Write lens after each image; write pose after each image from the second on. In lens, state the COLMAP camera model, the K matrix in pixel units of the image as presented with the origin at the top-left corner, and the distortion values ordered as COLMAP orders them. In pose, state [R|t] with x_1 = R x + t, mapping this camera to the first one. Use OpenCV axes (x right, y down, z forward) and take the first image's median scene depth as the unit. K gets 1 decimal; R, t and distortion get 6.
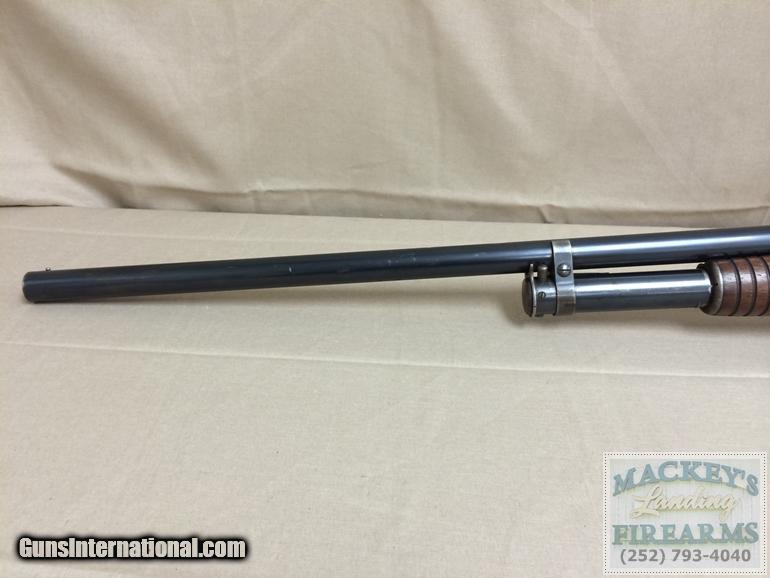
lens RADIAL K [[664.4, 0, 385.0], [0, 664.4, 289.0], [0, 0, 1]] dist [0.069812, -0.104725]
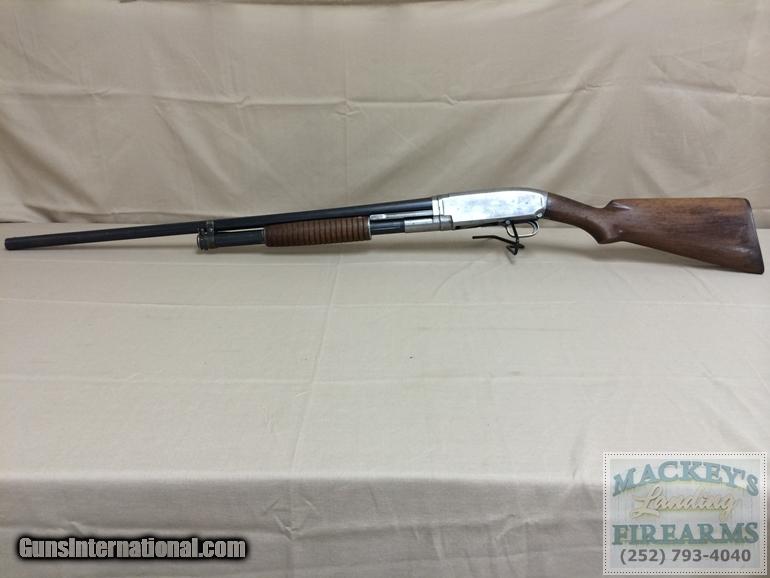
lens RADIAL K [[664.4, 0, 385.0], [0, 664.4, 289.0], [0, 0, 1]] dist [0.069812, -0.104725]
pose [[0.999716, -0.023253, -0.005269, 0.745689], [0.022334, 0.990661, -0.134510, 0.441538], [0.008348, 0.134354, 0.990898, -1.220827]]
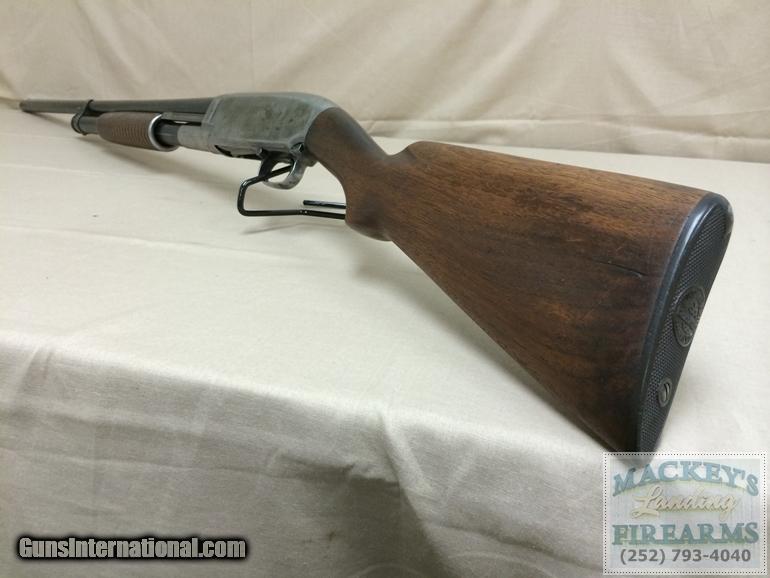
lens RADIAL K [[664.4, 0, 385.0], [0, 664.4, 289.0], [0, 0, 1]] dist [0.069812, -0.104725]
pose [[0.960968, 0.095706, -0.259577, 1.537092], [-0.138055, 0.978979, -0.150137, 0.618118], [0.239751, 0.180112, 0.953981, -0.652487]]
